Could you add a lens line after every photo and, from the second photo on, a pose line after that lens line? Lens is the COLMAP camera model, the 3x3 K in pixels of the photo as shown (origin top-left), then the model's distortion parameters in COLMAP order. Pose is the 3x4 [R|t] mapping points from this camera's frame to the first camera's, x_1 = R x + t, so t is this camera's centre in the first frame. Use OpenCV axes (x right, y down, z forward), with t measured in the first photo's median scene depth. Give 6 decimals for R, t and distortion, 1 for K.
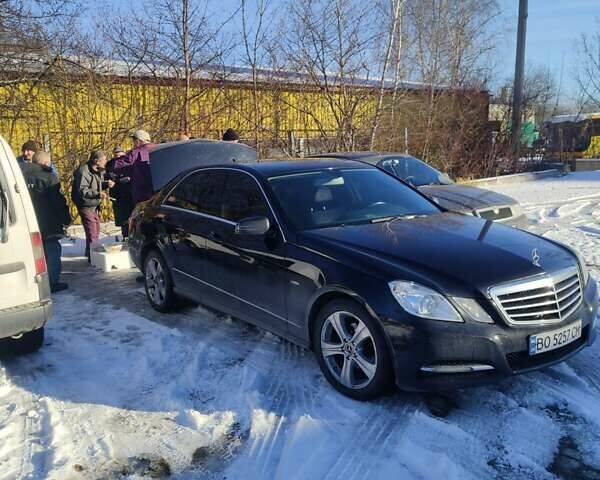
lens RADIAL K [[608.4, 0, 317.4], [0, 608.4, 239.8], [0, 0, 1]] dist [0.139490, -0.281640]
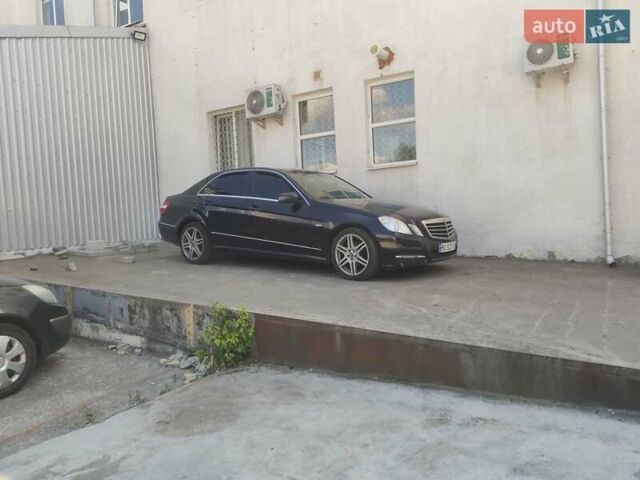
lens RADIAL K [[488.9, 0, 321.4], [0, 488.9, 228.8], [0, 0, 1]] dist [0.059235, -0.093749]
pose [[0.957903, 0.016169, 0.286638, -0.485797], [0.009218, 0.996166, -0.086998, 0.227349], [-0.286945, 0.085978, 0.954081, -0.462577]]
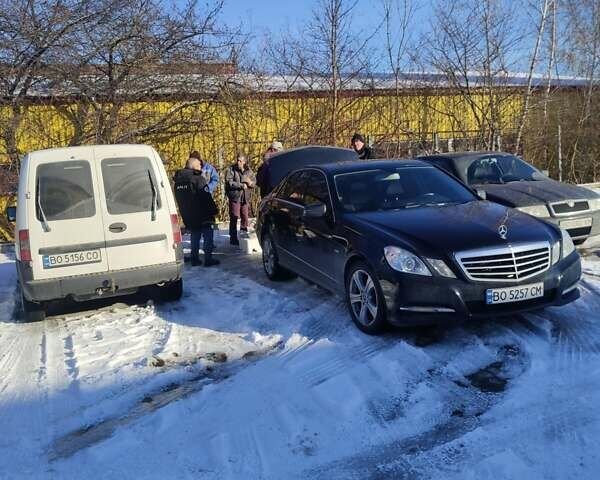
lens RADIAL K [[608.4, 0, 317.4], [0, 608.4, 239.8], [0, 0, 1]] dist [0.139490, -0.281640]
pose [[0.958374, 0.018330, -0.284928, 0.338539], [-0.019308, 0.999813, -0.000624, 0.050816], [0.284863, 0.006099, 0.958549, -0.348603]]
